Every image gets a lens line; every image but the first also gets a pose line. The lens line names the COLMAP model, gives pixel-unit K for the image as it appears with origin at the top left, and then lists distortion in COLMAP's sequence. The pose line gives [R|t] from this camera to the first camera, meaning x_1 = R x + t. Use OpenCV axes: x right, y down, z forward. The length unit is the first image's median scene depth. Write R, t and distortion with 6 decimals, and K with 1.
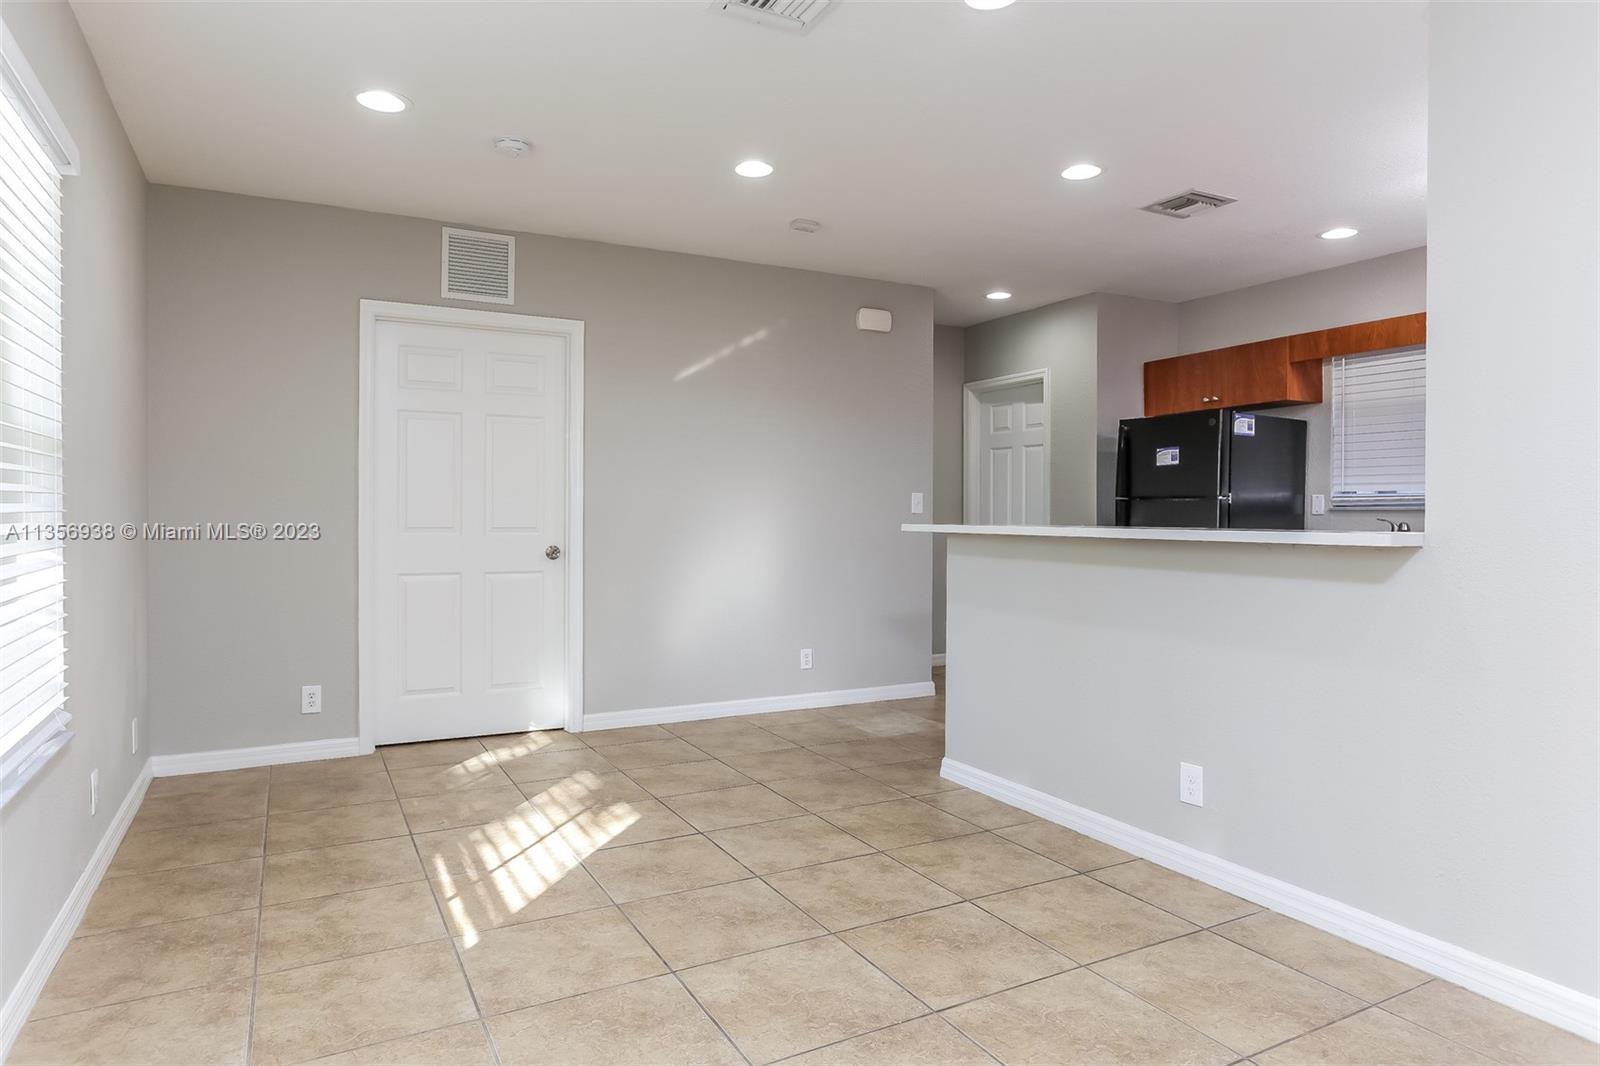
lens RADIAL K [[950.2, 0, 804.0], [0, 950.2, 512.5], [0, 0, 1]] dist [-0.038779, 0.027066]
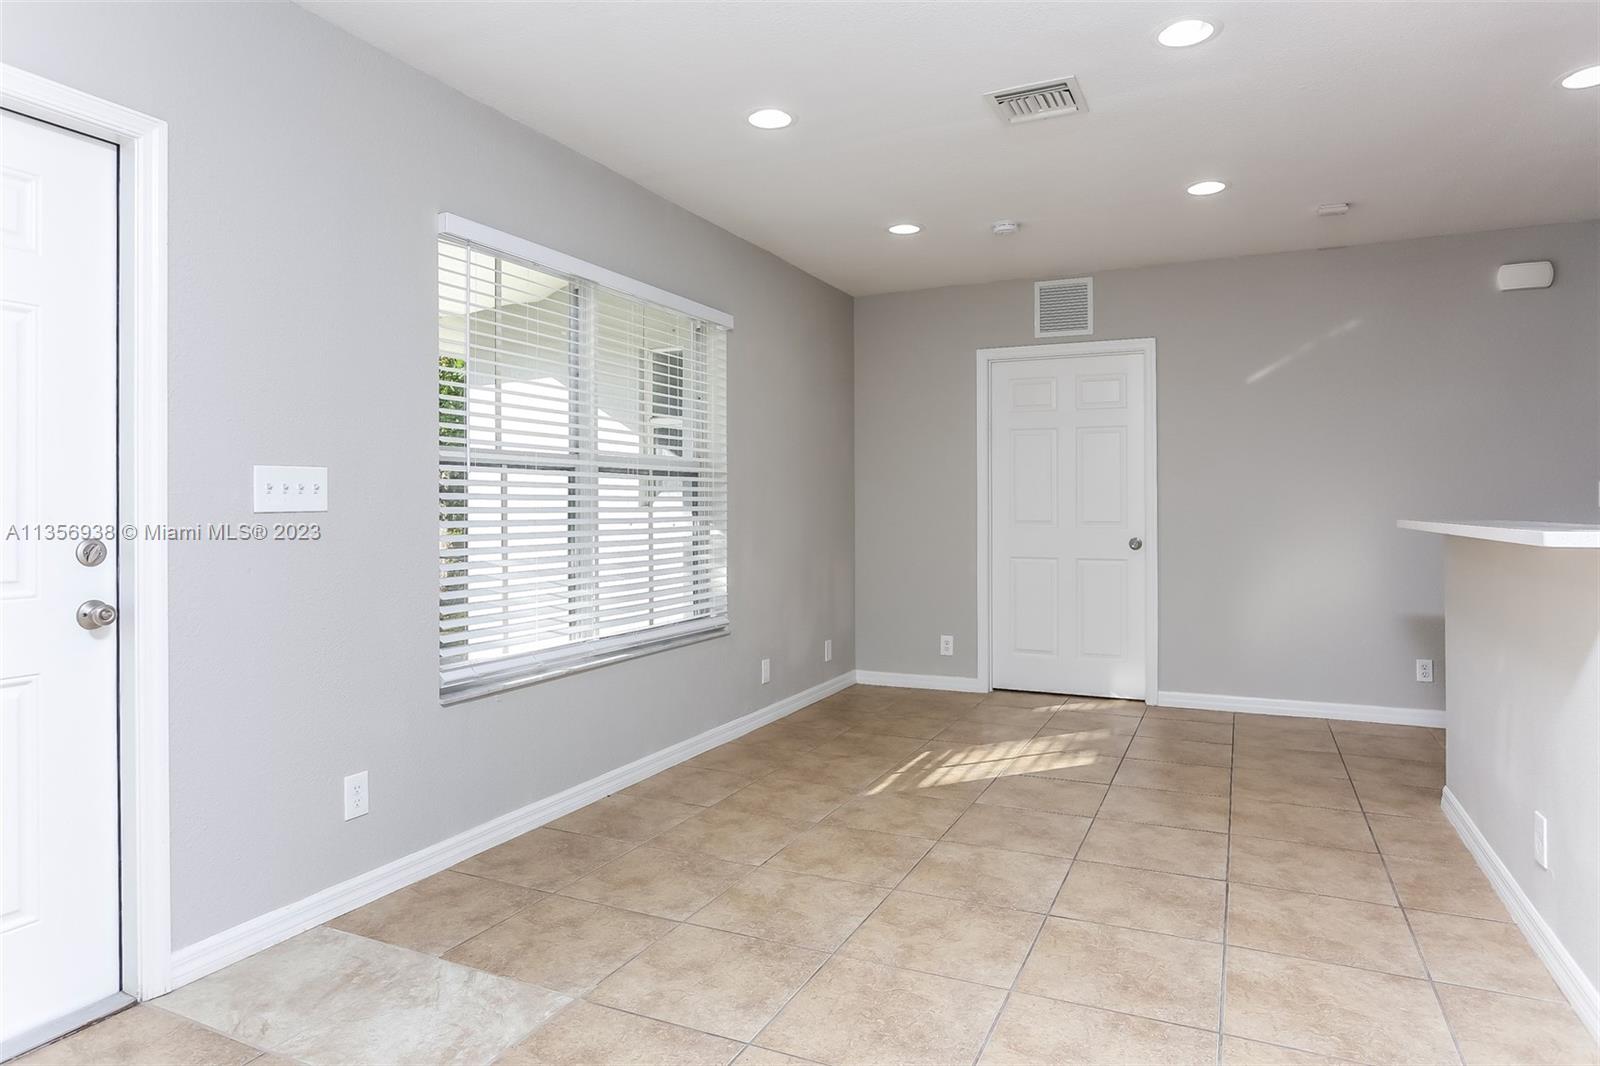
lens RADIAL K [[950.2, 0, 804.0], [0, 950.2, 512.5], [0, 0, 1]] dist [-0.038779, 0.027066]
pose [[0.598304, -0.000984, -0.801269, 0.670139], [0.007317, 0.999964, 0.004235, -0.006109], [0.801236, -0.008397, 0.598290, 0.000313]]
